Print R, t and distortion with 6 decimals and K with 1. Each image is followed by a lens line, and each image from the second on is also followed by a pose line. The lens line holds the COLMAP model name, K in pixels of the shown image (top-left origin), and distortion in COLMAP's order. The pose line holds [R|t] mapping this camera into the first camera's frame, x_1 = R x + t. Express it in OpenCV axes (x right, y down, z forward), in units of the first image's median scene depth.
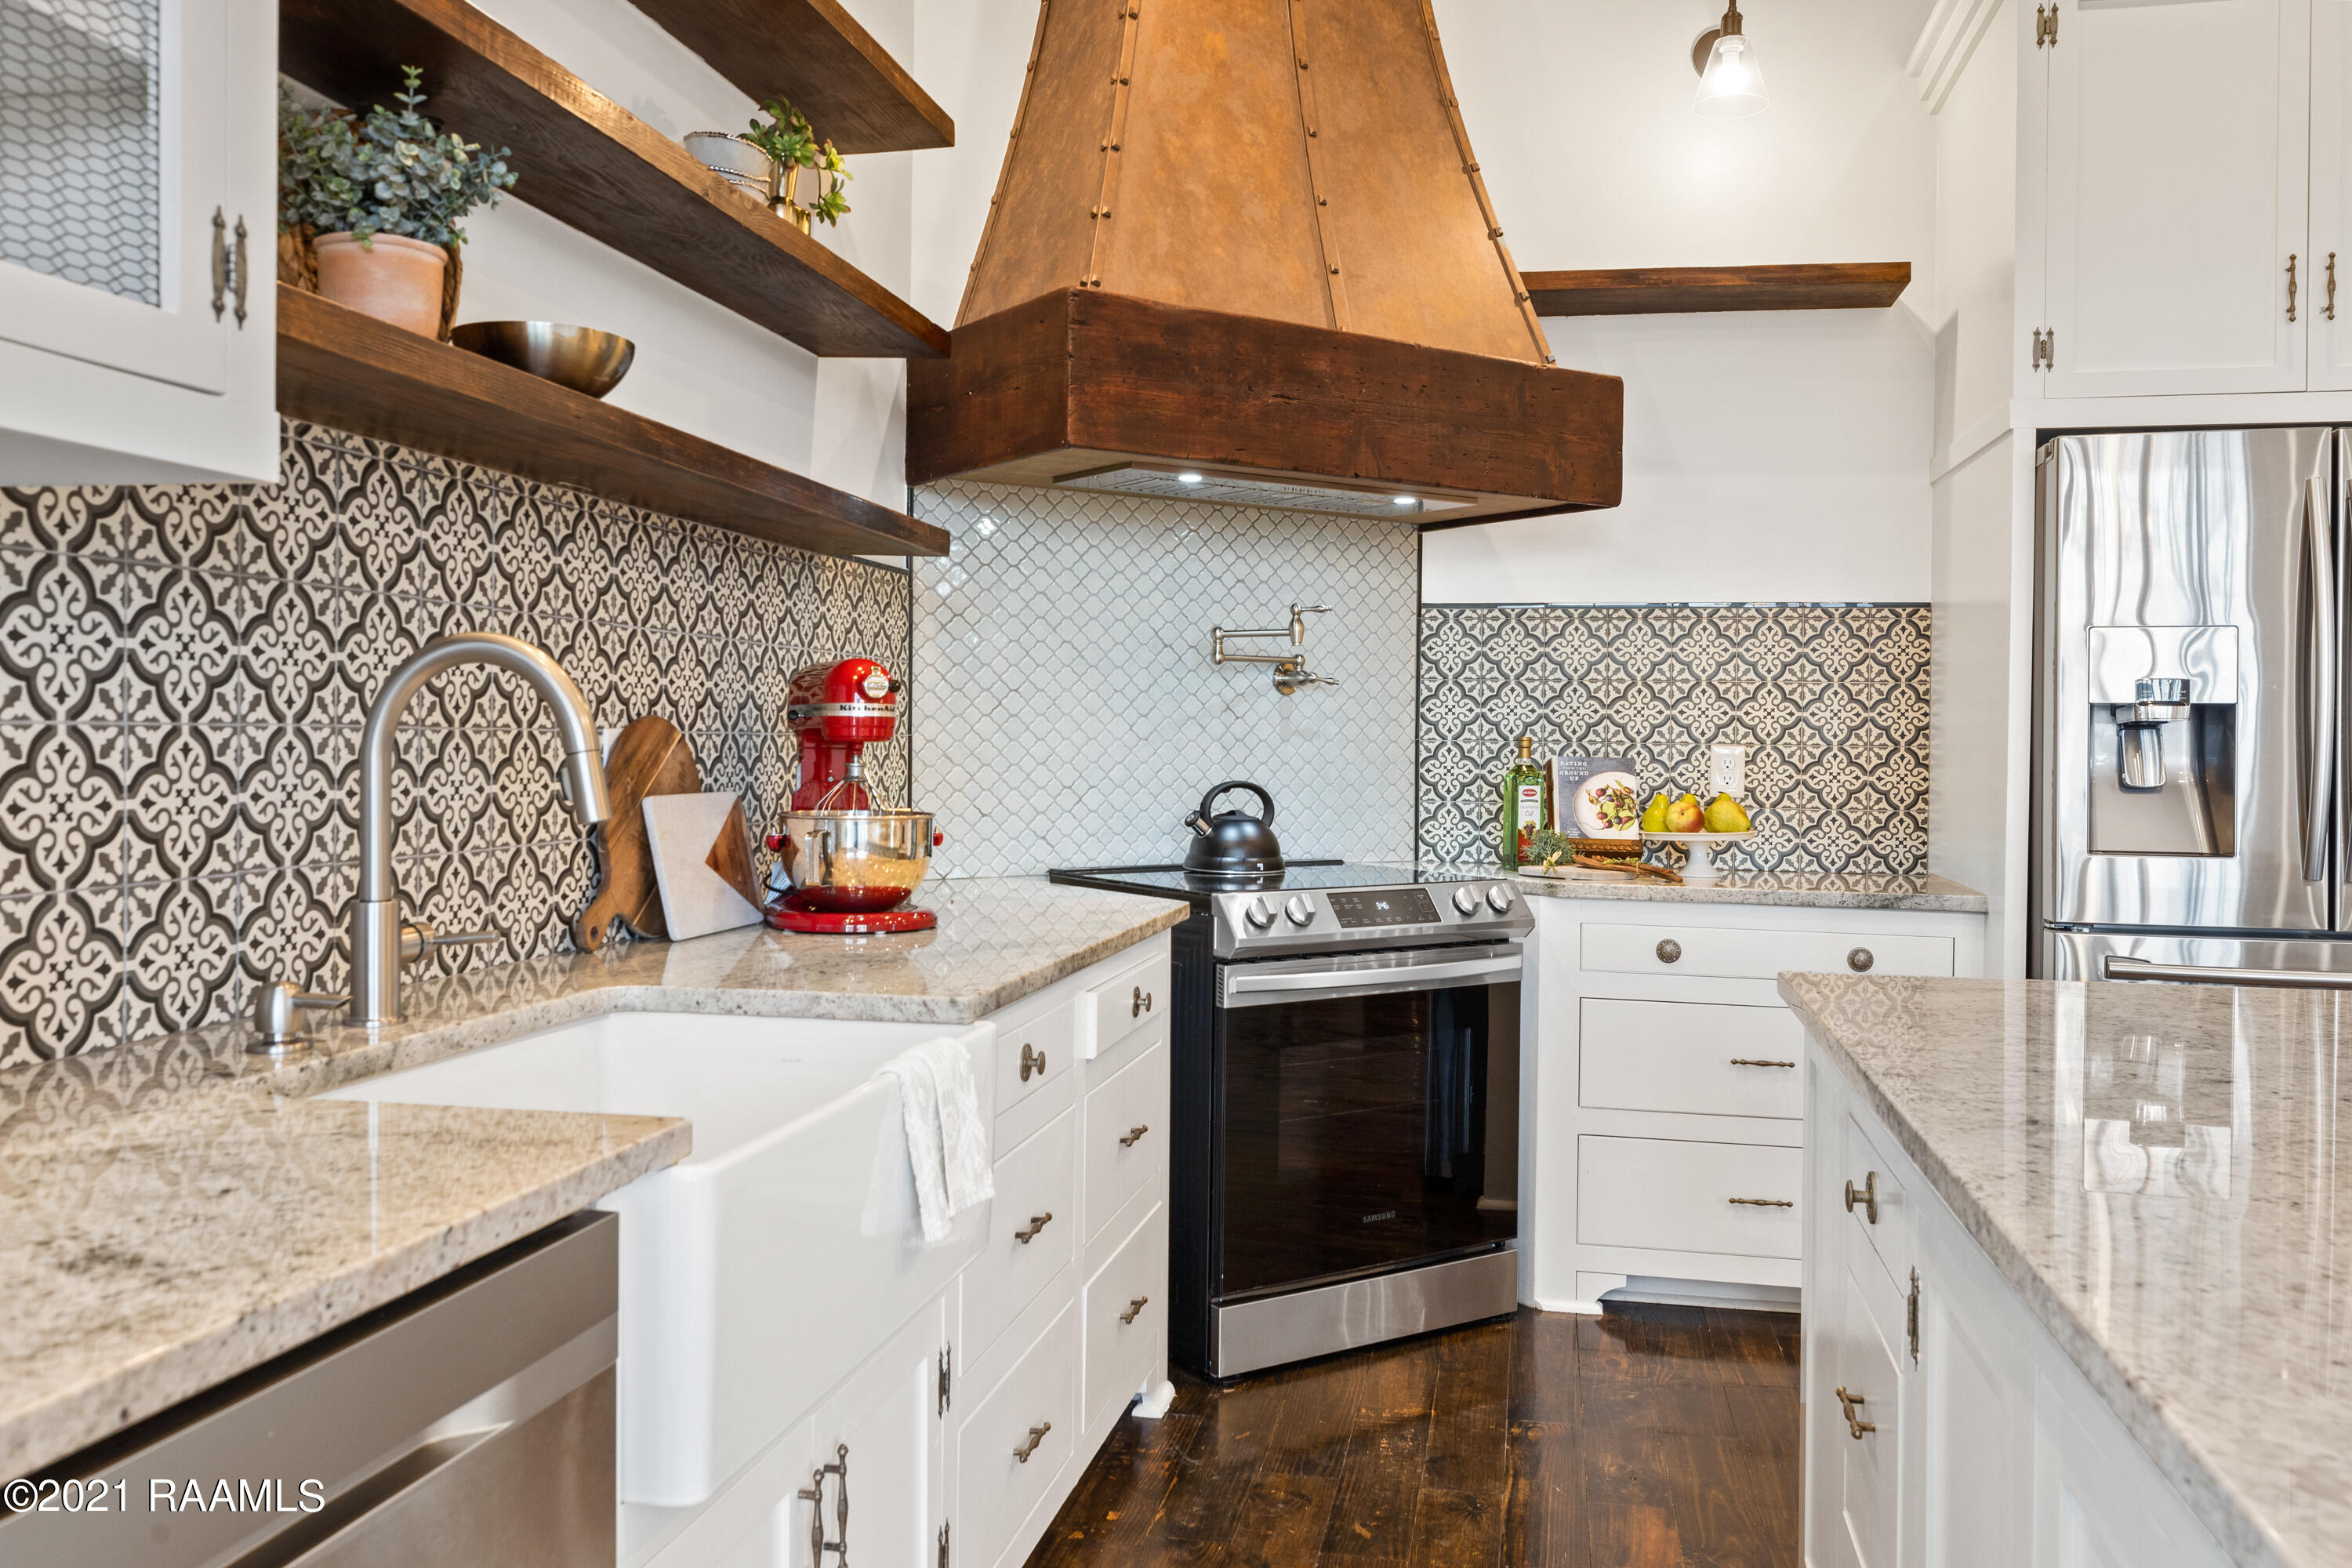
lens RADIAL K [[1804.5, 0, 1175.0], [0, 1804.5, 740.8], [0, 0, 1]] dist [-0.002274, 0.005345]
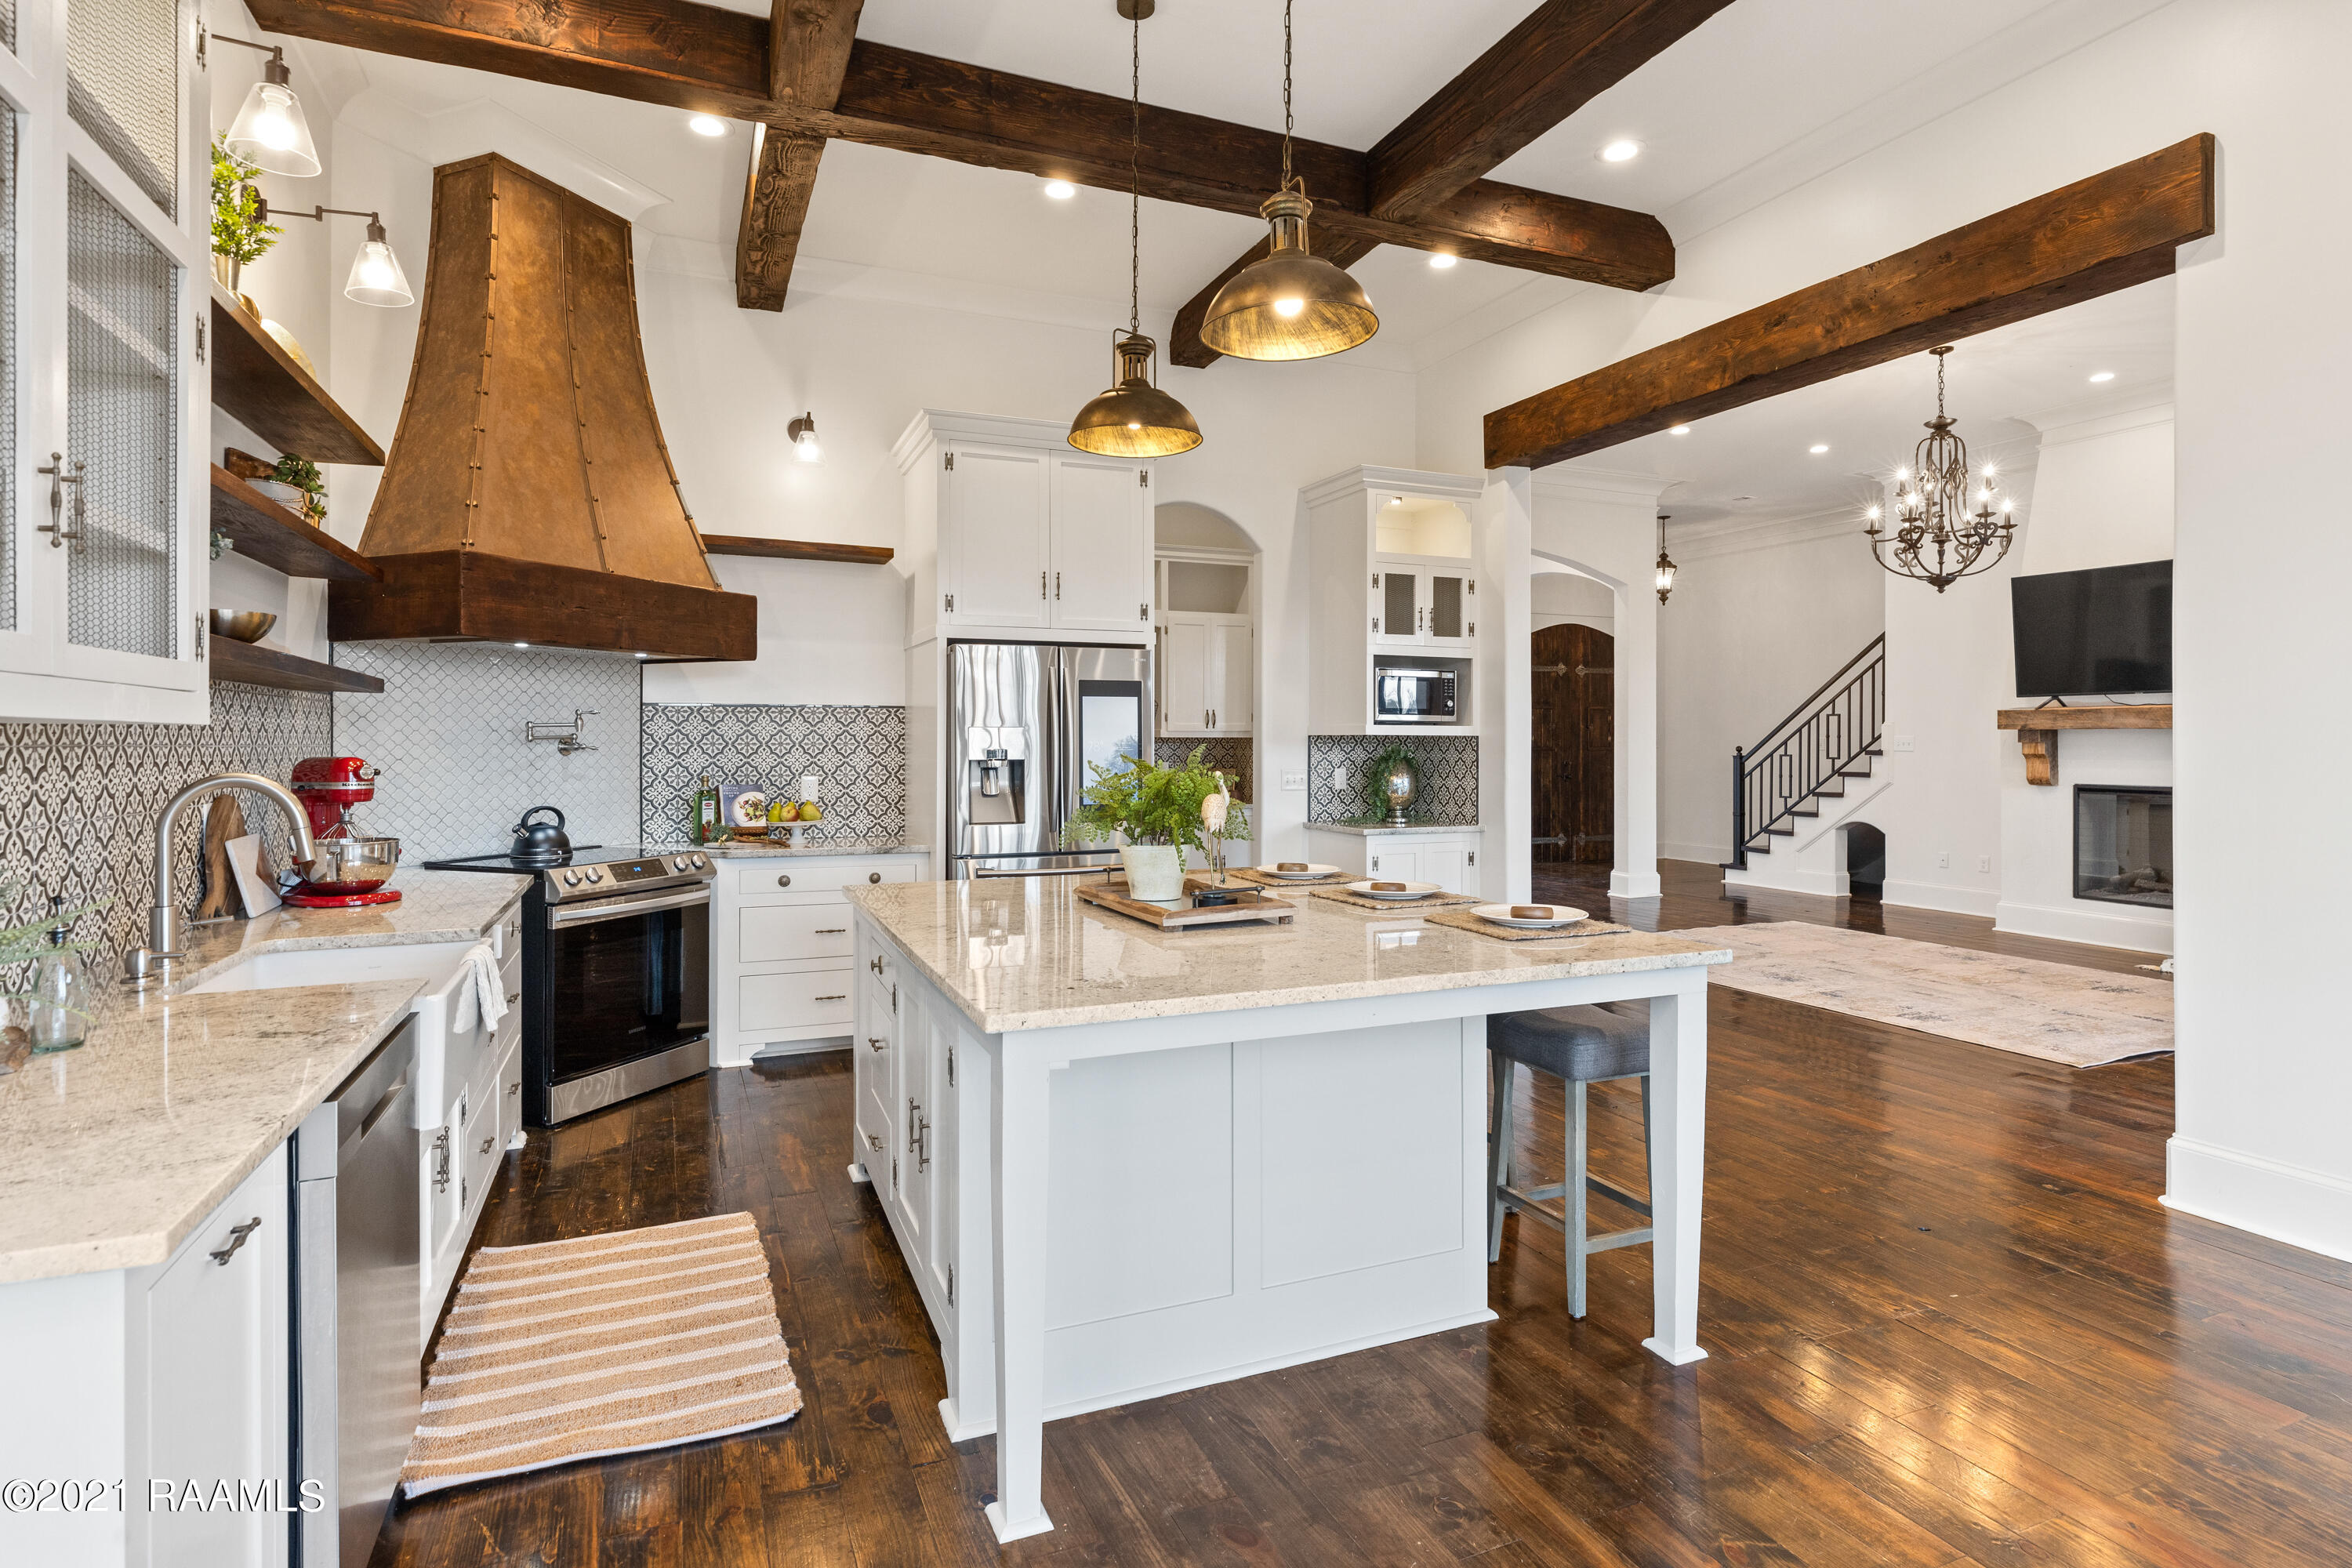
lens RADIAL K [[1165.8, 0, 1169.7], [0, 1165.8, 749.5], [0, 0, 1]] dist [0.001555, 0.000547]
pose [[0.818104, -0.013264, 0.574917, -0.127286], [0.009398, 0.999909, 0.009694, -0.041386], [-0.574993, -0.002528, 0.818154, -0.332729]]
